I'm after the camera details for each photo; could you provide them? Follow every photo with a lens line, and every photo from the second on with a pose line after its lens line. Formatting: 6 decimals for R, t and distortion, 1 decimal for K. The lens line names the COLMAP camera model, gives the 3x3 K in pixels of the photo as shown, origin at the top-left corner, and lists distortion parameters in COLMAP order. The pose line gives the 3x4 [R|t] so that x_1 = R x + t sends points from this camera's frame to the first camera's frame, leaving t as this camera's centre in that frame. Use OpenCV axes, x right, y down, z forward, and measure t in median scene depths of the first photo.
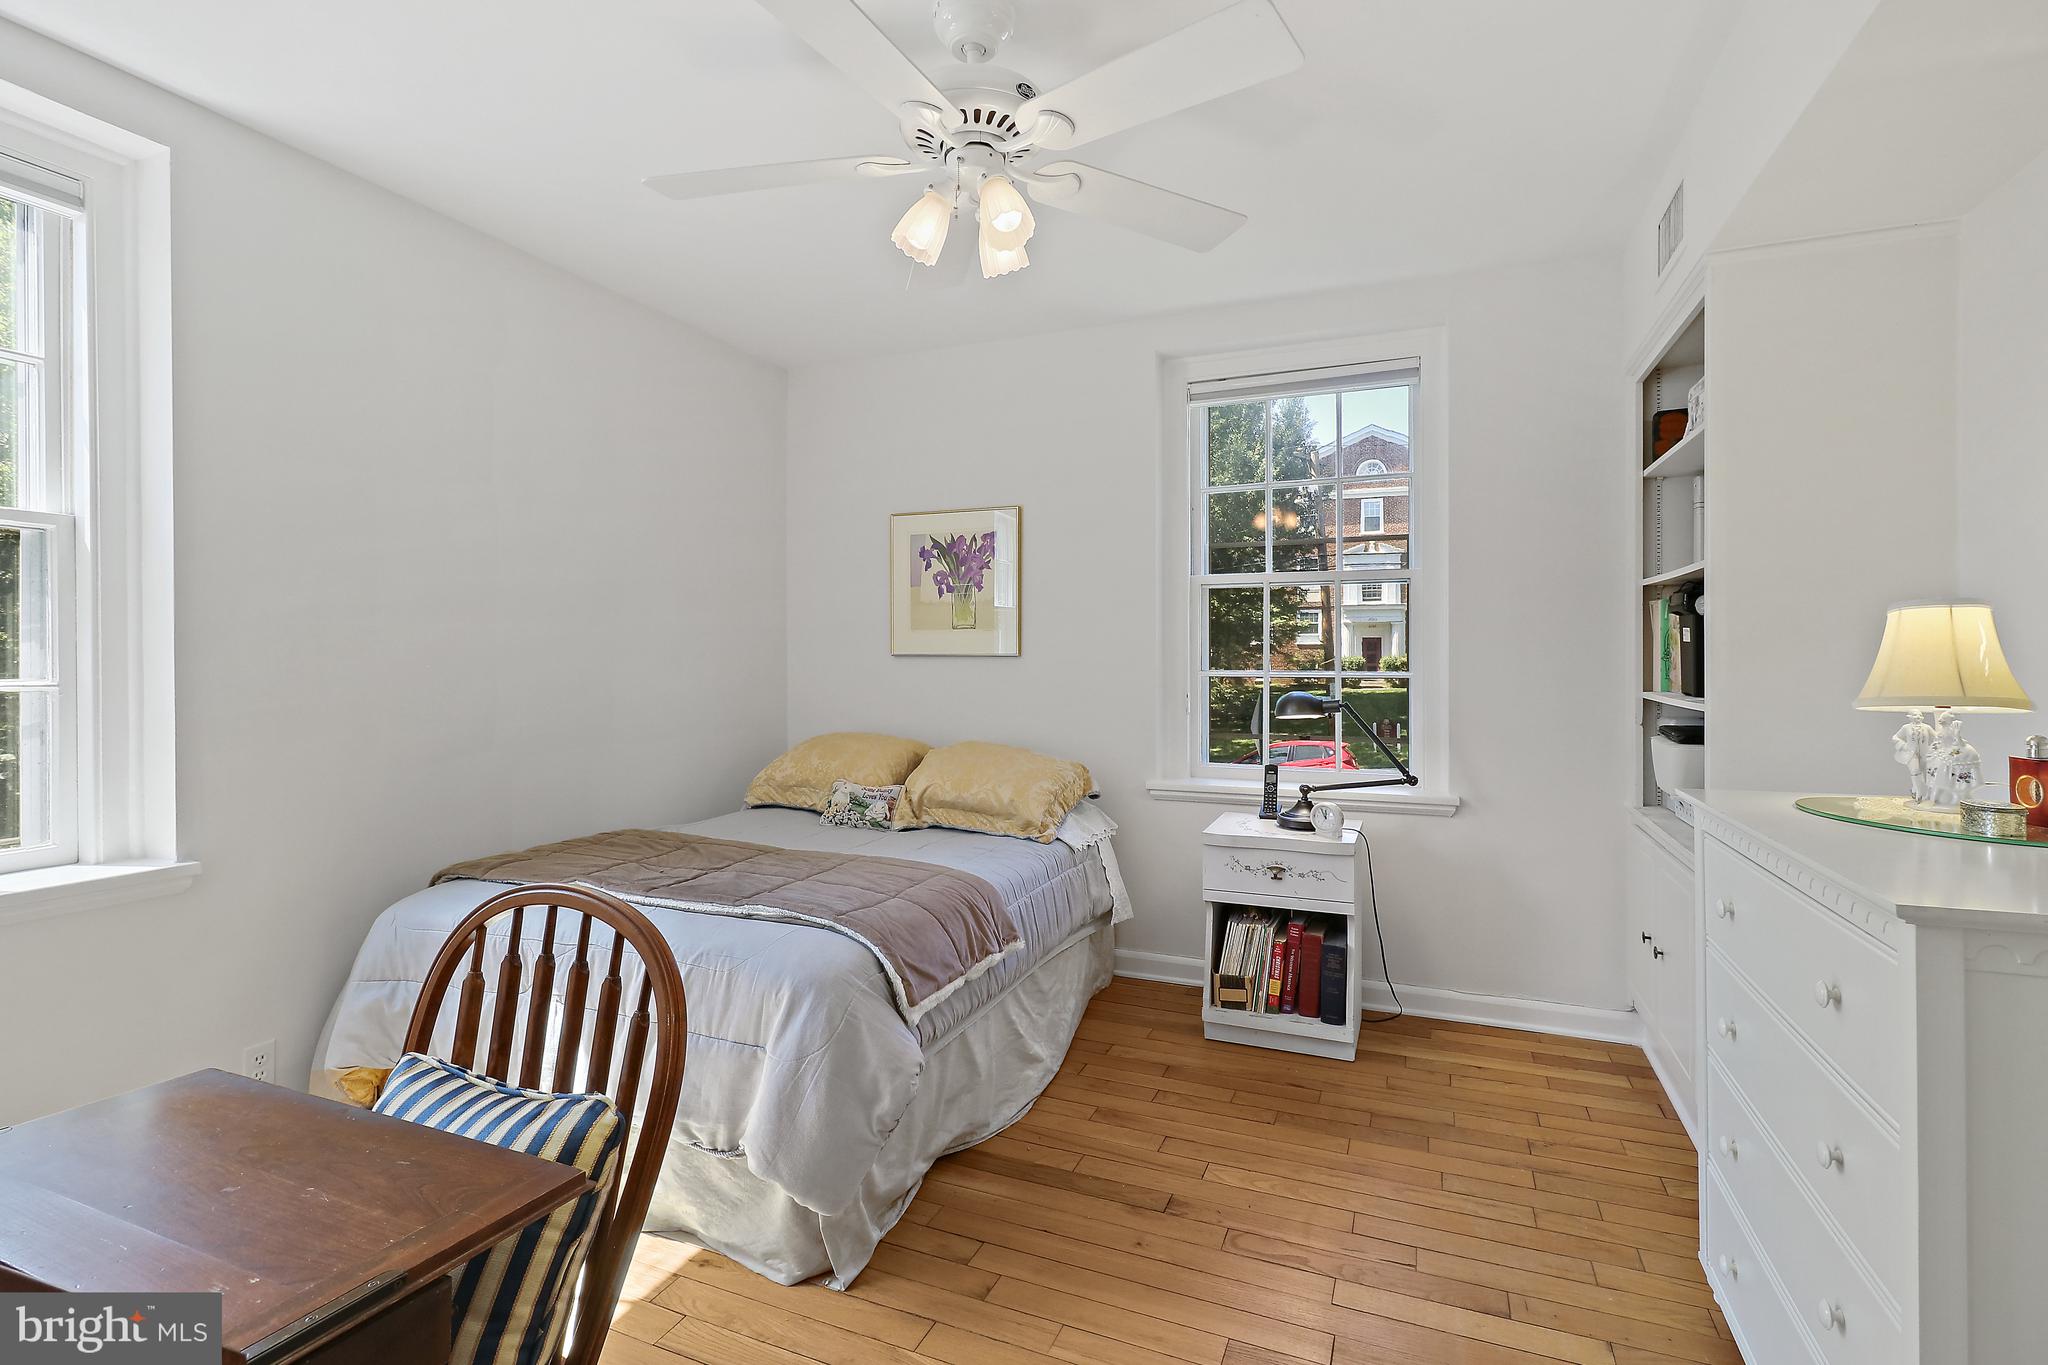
lens RADIAL K [[943.5, 0, 1024.9], [0, 943.5, 675.3], [0, 0, 1]] dist [0.005203, -0.001889]
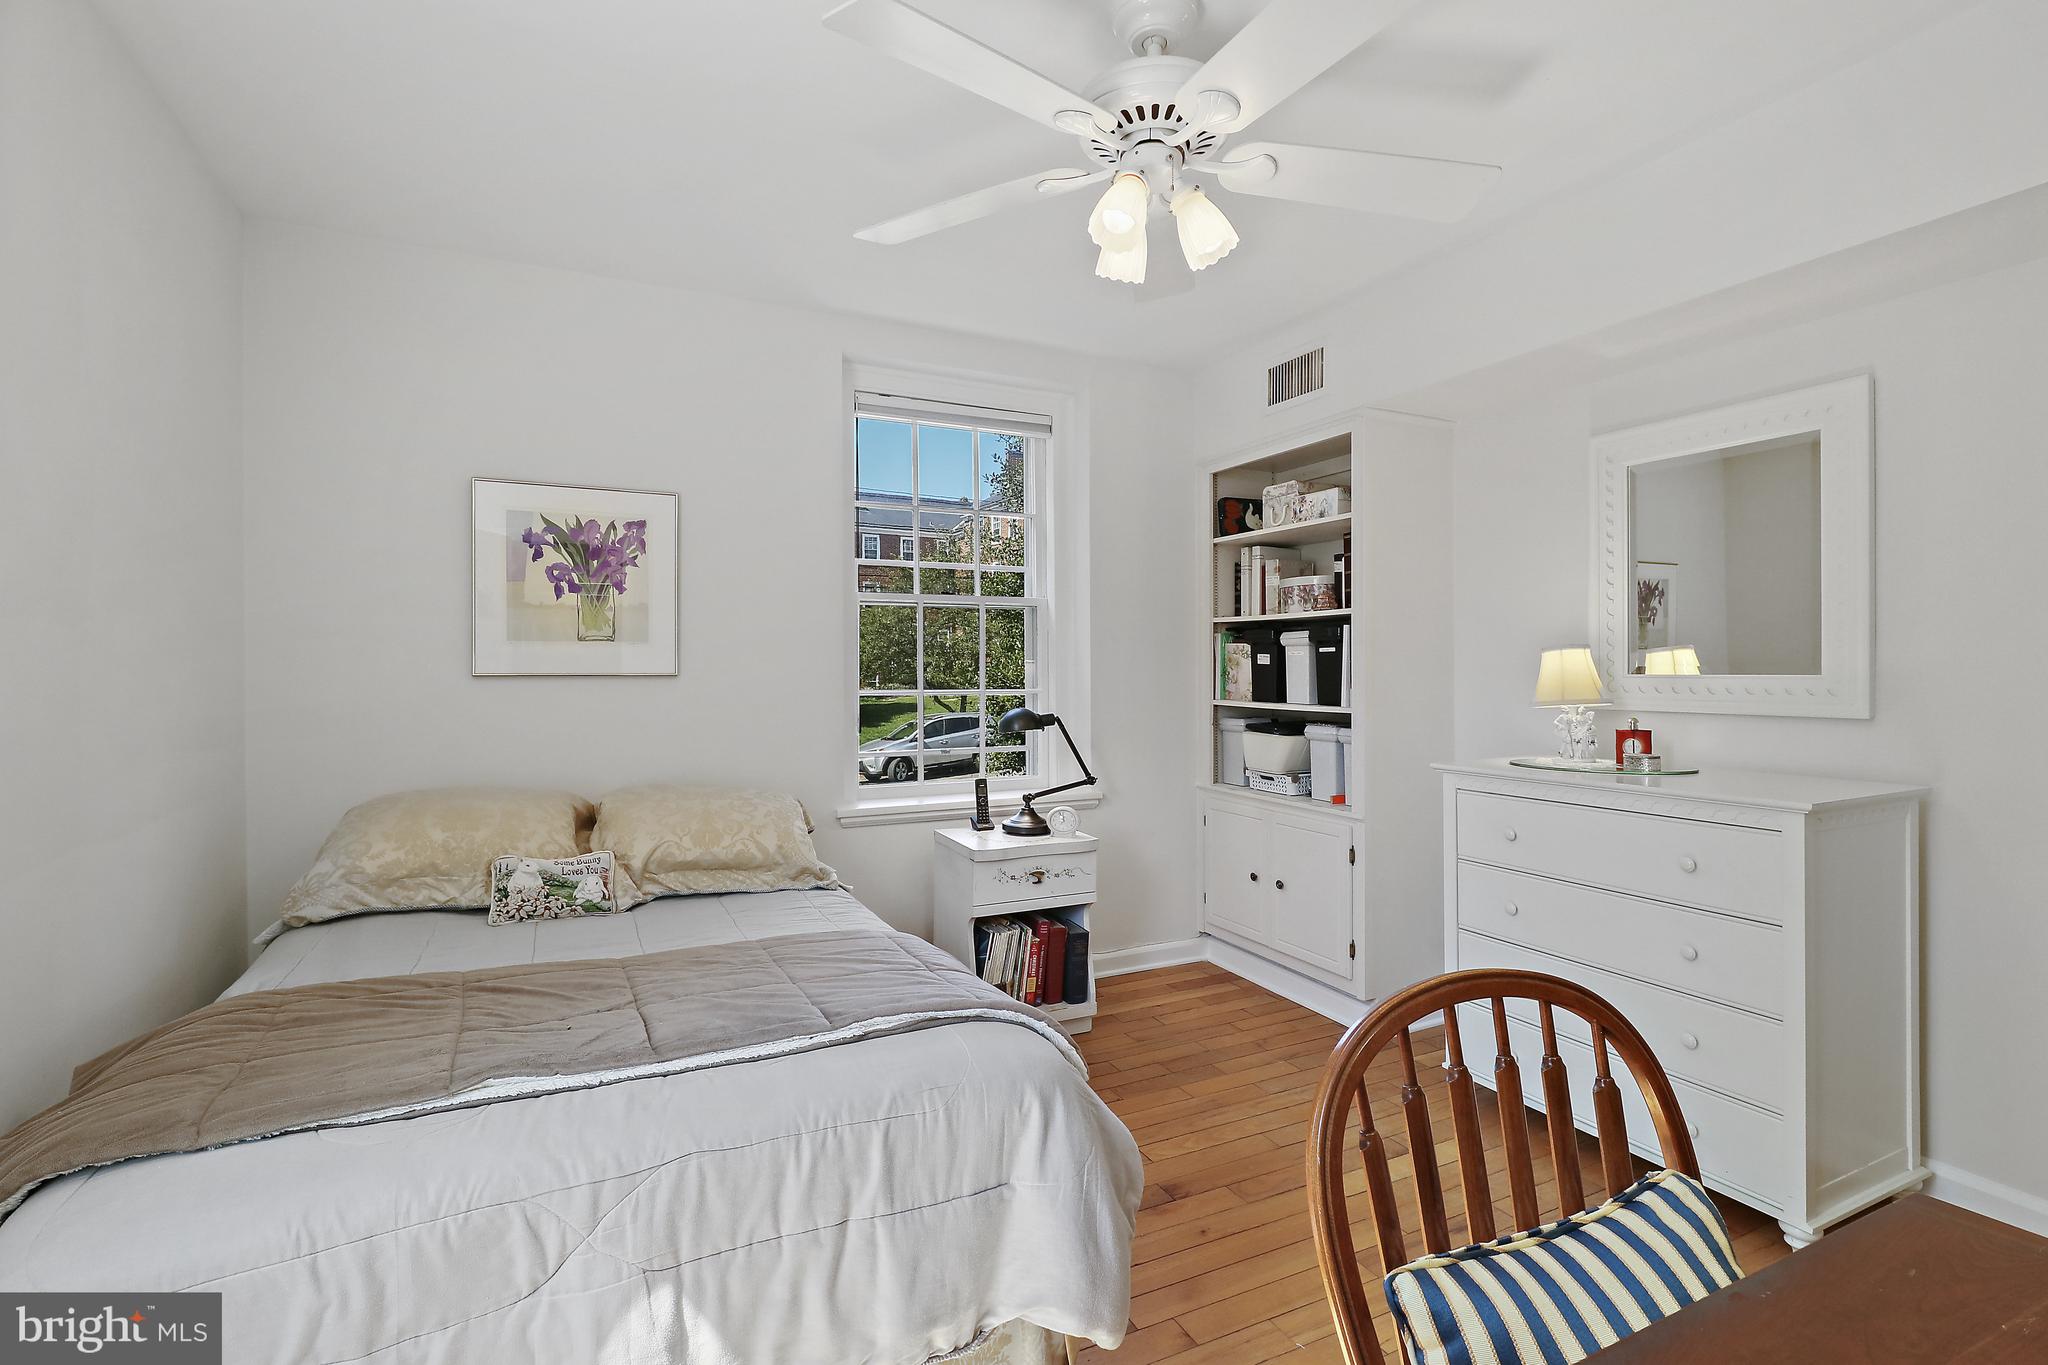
lens RADIAL K [[943.5, 0, 1012.3], [0, 943.5, 677.8], [0, 0, 1]] dist [0.005203, -0.001889]
pose [[0.662539, -0.008021, 0.748984, -0.497544], [0.015710, 0.999871, -0.003190, -0.013083], [-0.748863, 0.013880, 0.662580, 0.274649]]
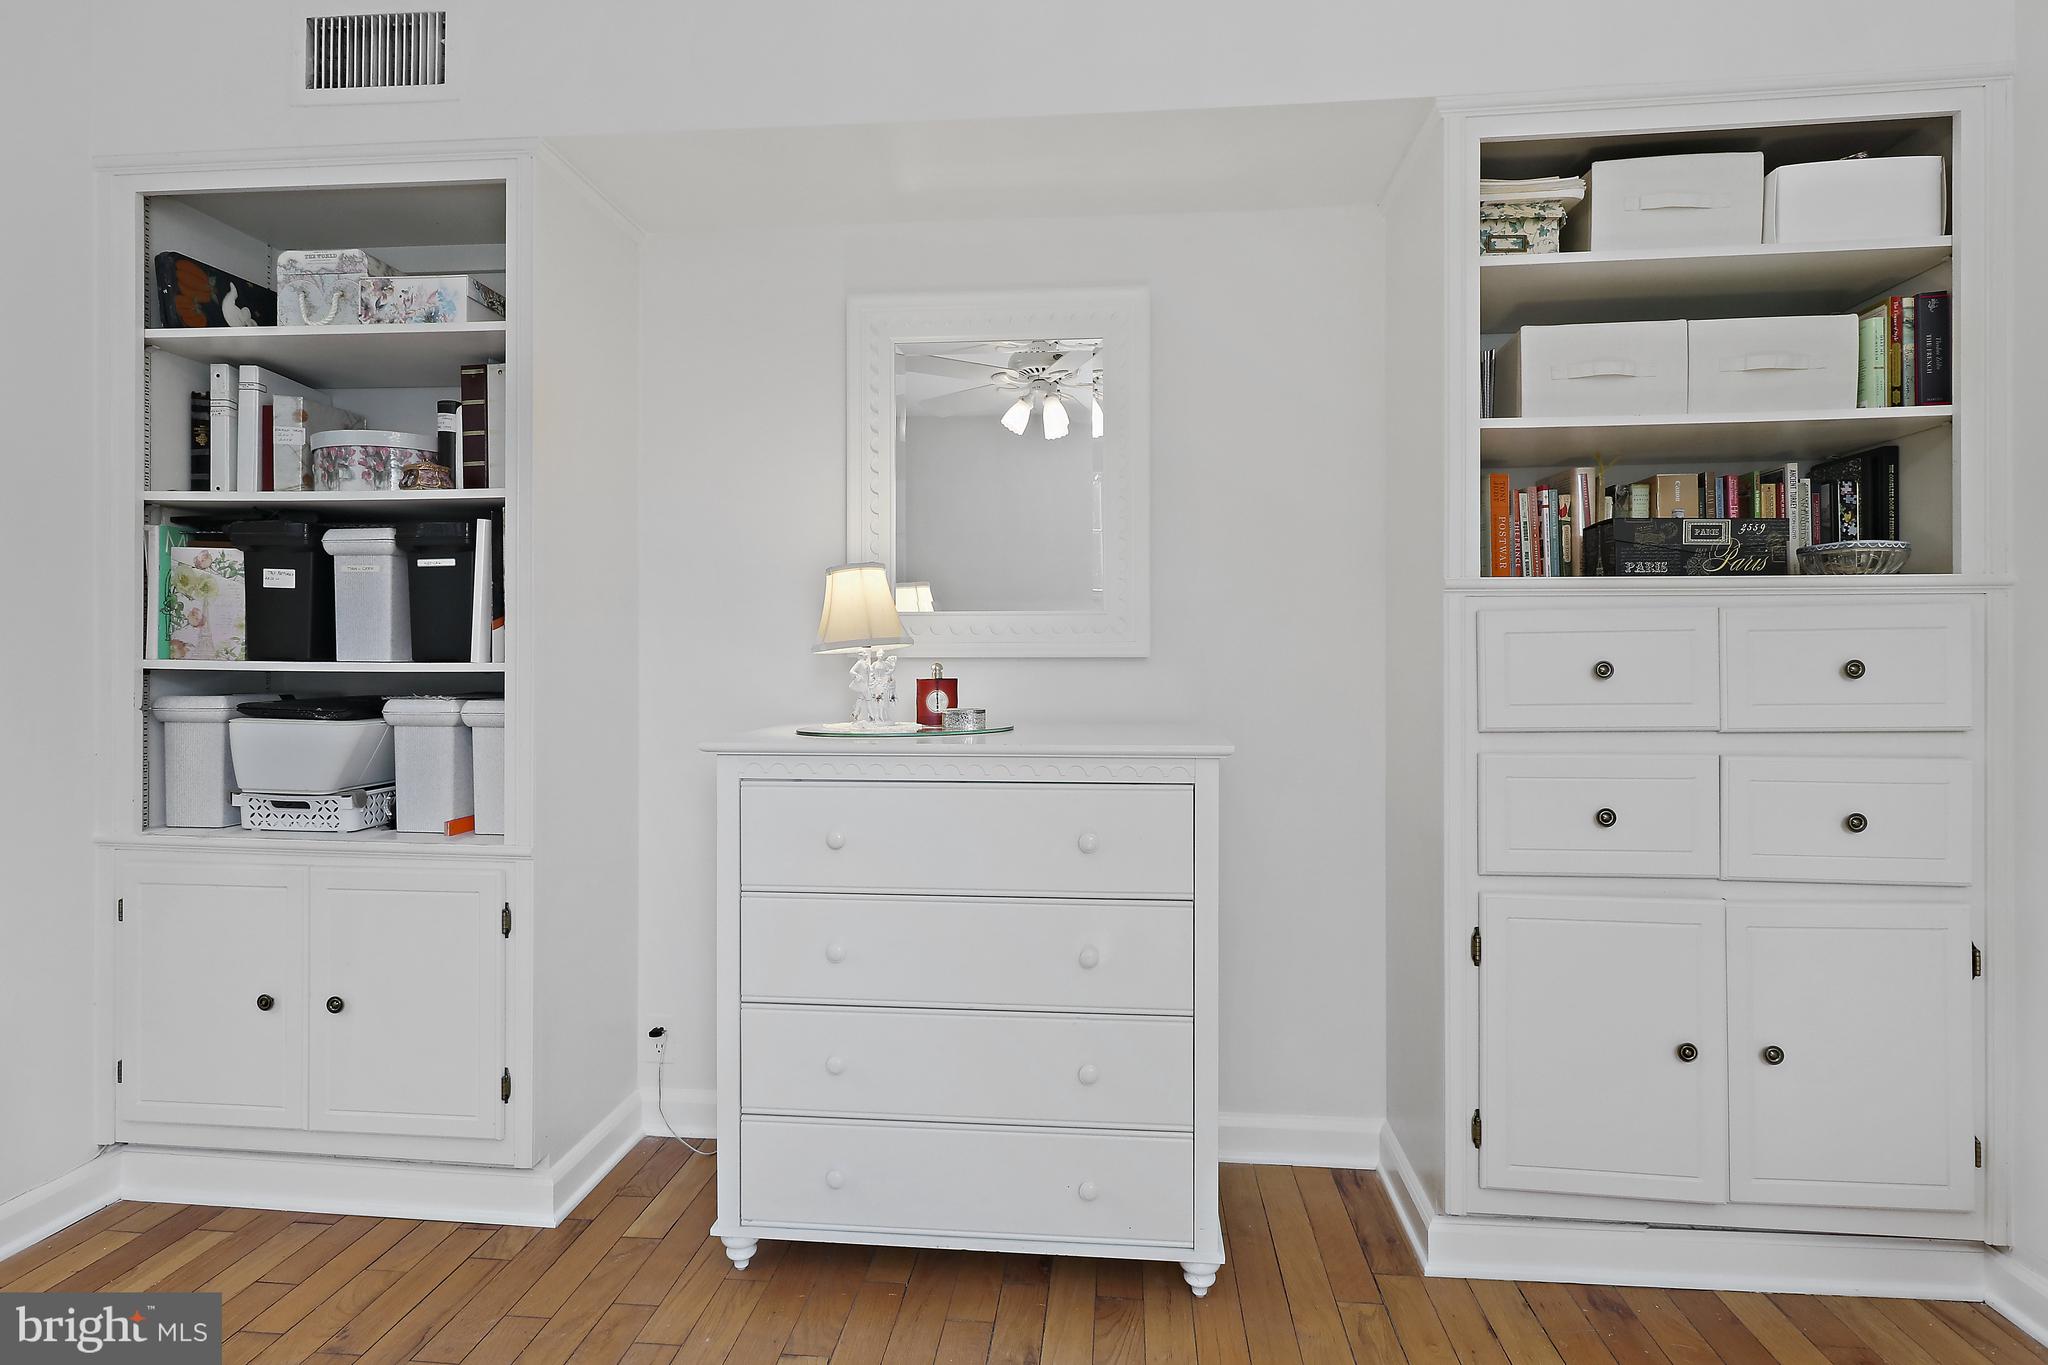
lens RADIAL K [[1031.8, 0, 1050.7], [0, 1031.8, 656.1], [0, 0, 1]] dist [-0.000214, -0.000281]
pose [[-0.312173, 0.001122, 0.950025, -0.210388], [0.015999, 0.999864, 0.004076, 0.020100], [-0.949891, 0.016472, -0.312148, 0.546376]]
